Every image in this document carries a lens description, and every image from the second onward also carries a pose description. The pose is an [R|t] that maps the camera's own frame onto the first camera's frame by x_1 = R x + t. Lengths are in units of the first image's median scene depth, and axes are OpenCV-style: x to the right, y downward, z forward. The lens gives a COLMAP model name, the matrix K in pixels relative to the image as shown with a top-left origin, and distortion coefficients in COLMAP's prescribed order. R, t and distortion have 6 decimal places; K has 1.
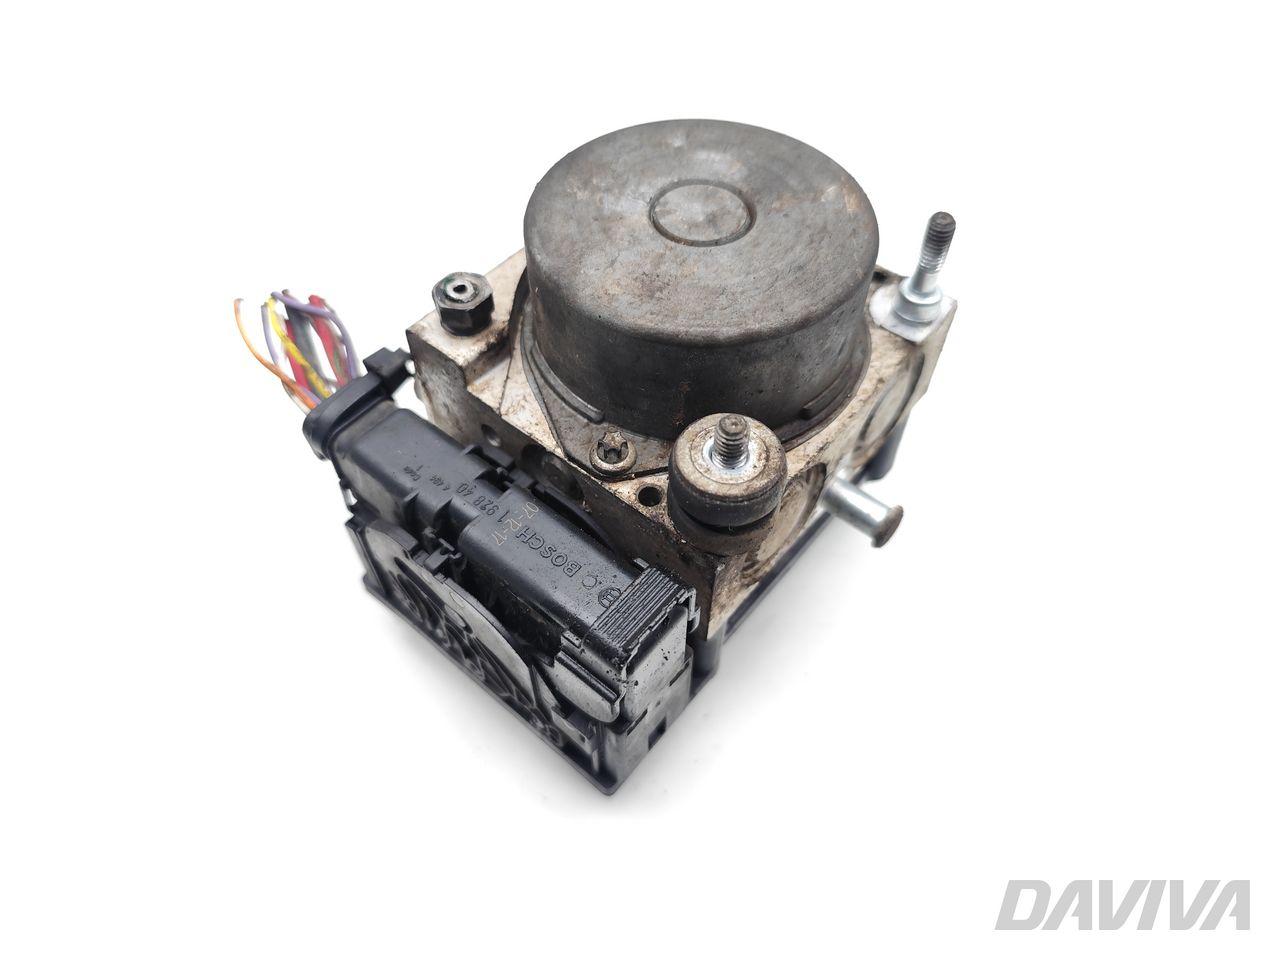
lens RADIAL K [[913.3, 0, 639.5], [0, 913.3, 476.5], [0, 0, 1]] dist [0.000736, -0.003851]
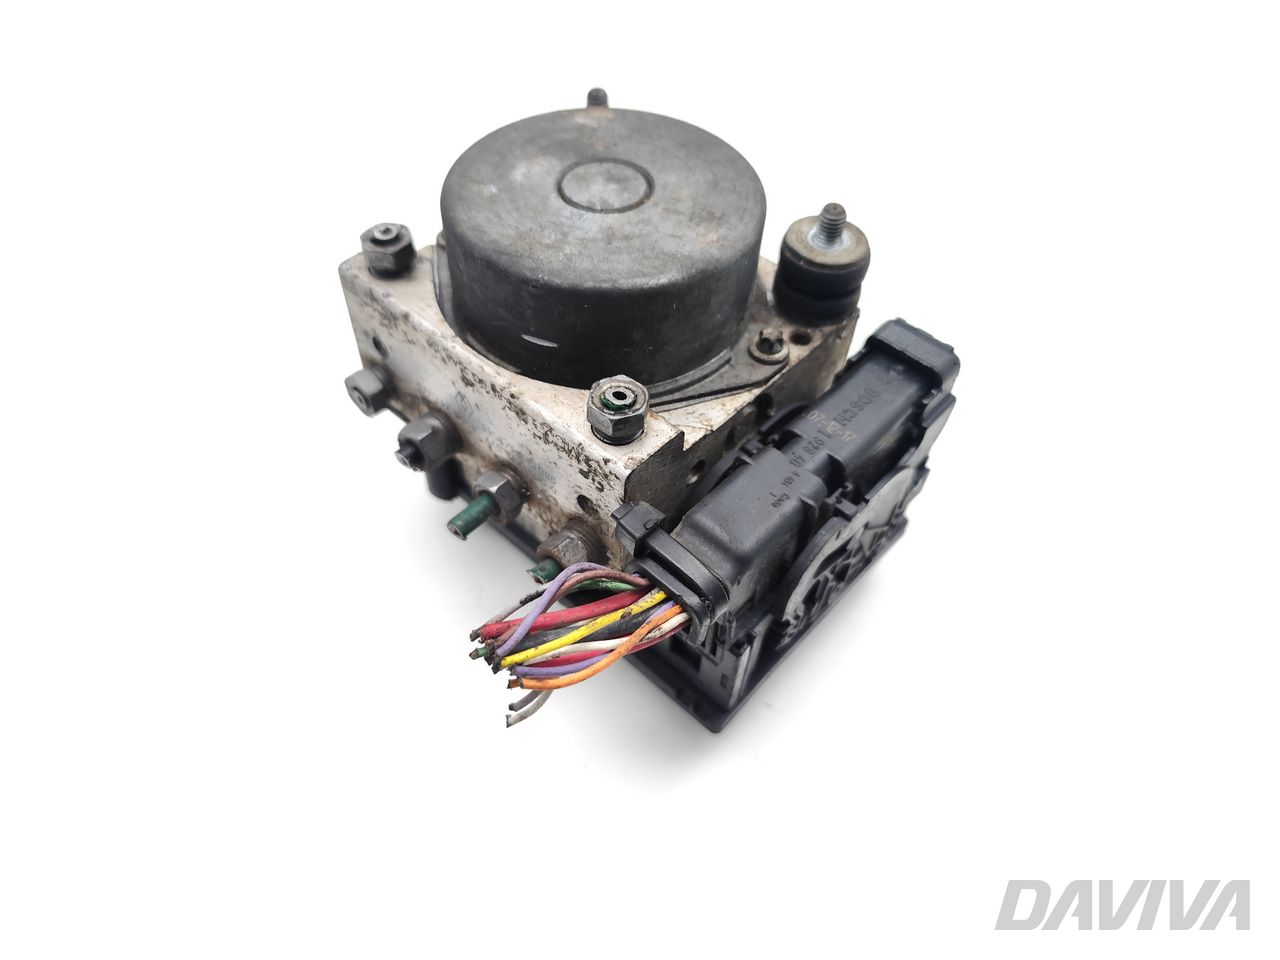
lens RADIAL K [[913.3, 0, 633.7], [0, 913.3, 480.4], [0, 0, 1]] dist [0.000736, -0.003851]
pose [[0.049654, -0.765444, 0.641584, -0.912345], [0.776940, 0.433264, 0.456778, -0.617061], [-0.627613, 0.475792, 0.616217, 0.482624]]
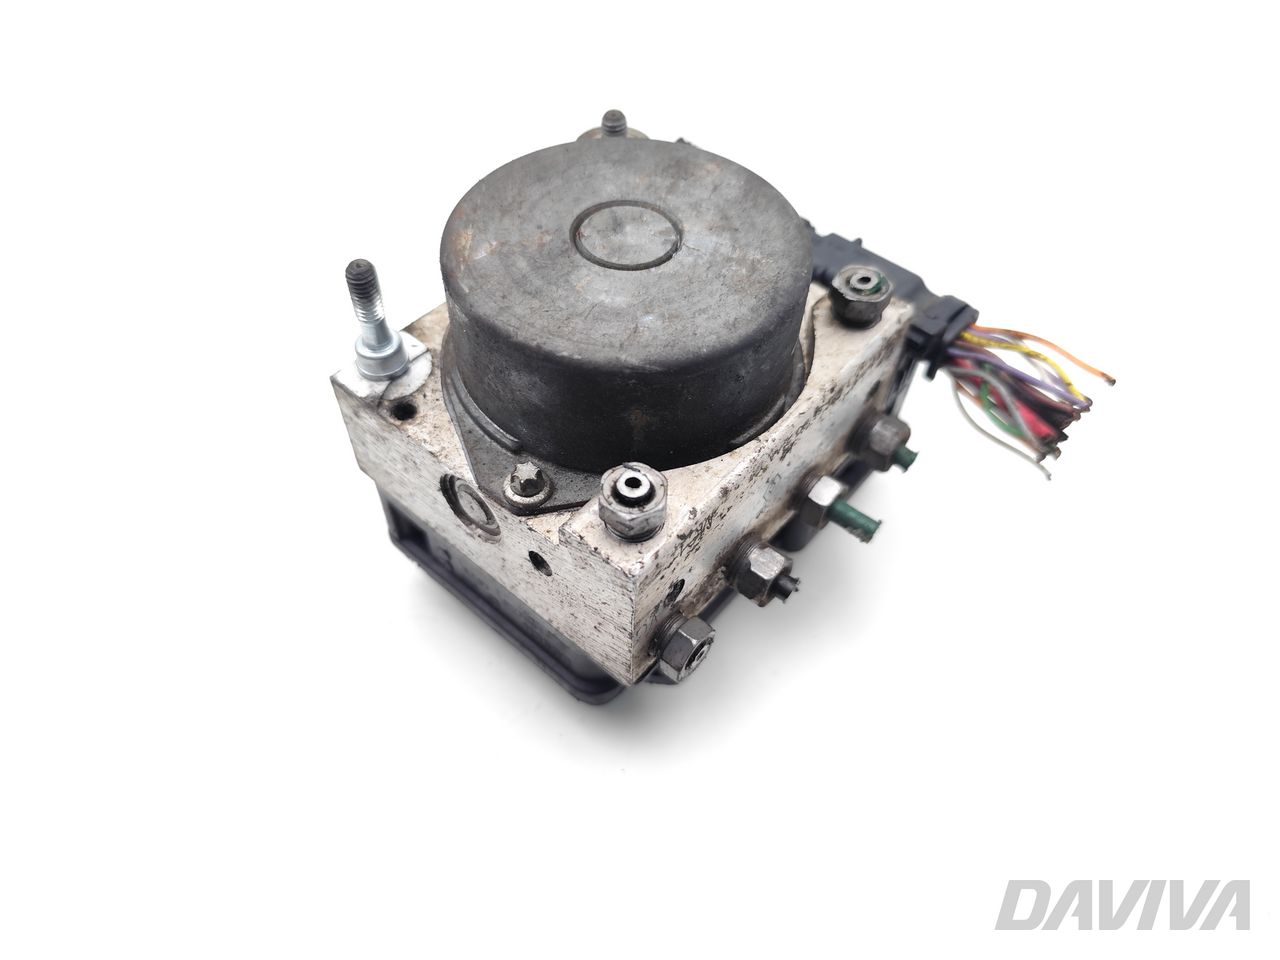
lens RADIAL K [[913.3, 0, 640.6], [0, 913.3, 490.0], [0, 0, 1]] dist [0.000736, -0.003851]
pose [[-0.999383, -0.026403, -0.023172, 0.070235], [-0.015622, -0.256777, 0.966344, -1.301061], [-0.031465, 0.966110, 0.256206, 1.029427]]
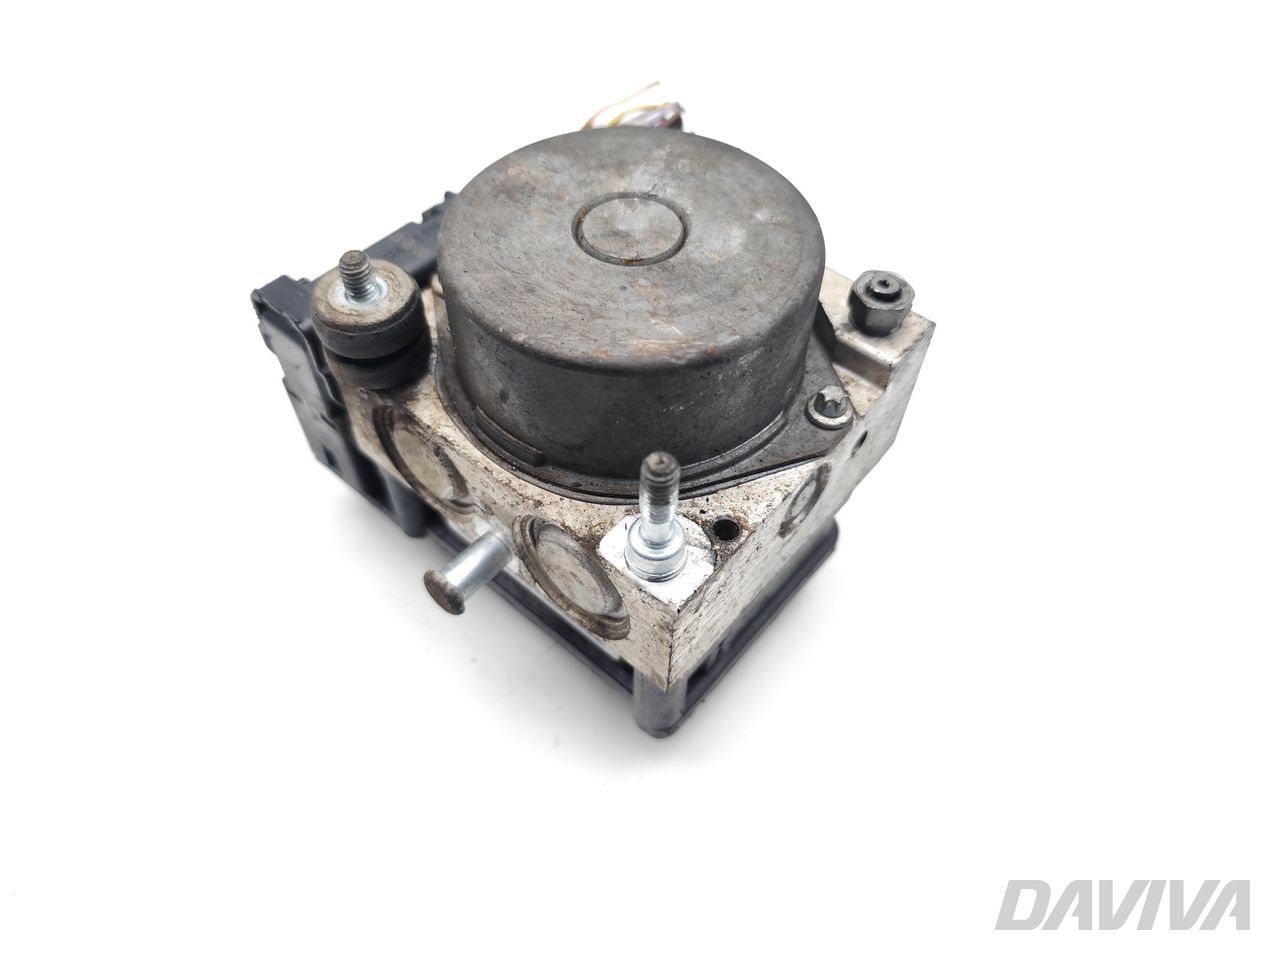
lens RADIAL K [[913.3, 0, 641.6], [0, 913.3, 475.3], [0, 0, 1]] dist [0.000736, -0.003851]
pose [[-0.008203, 0.785777, -0.618456, 0.842930], [-0.806505, 0.360438, 0.468651, -0.647774], [0.591170, 0.502632, 0.630777, 0.561310]]
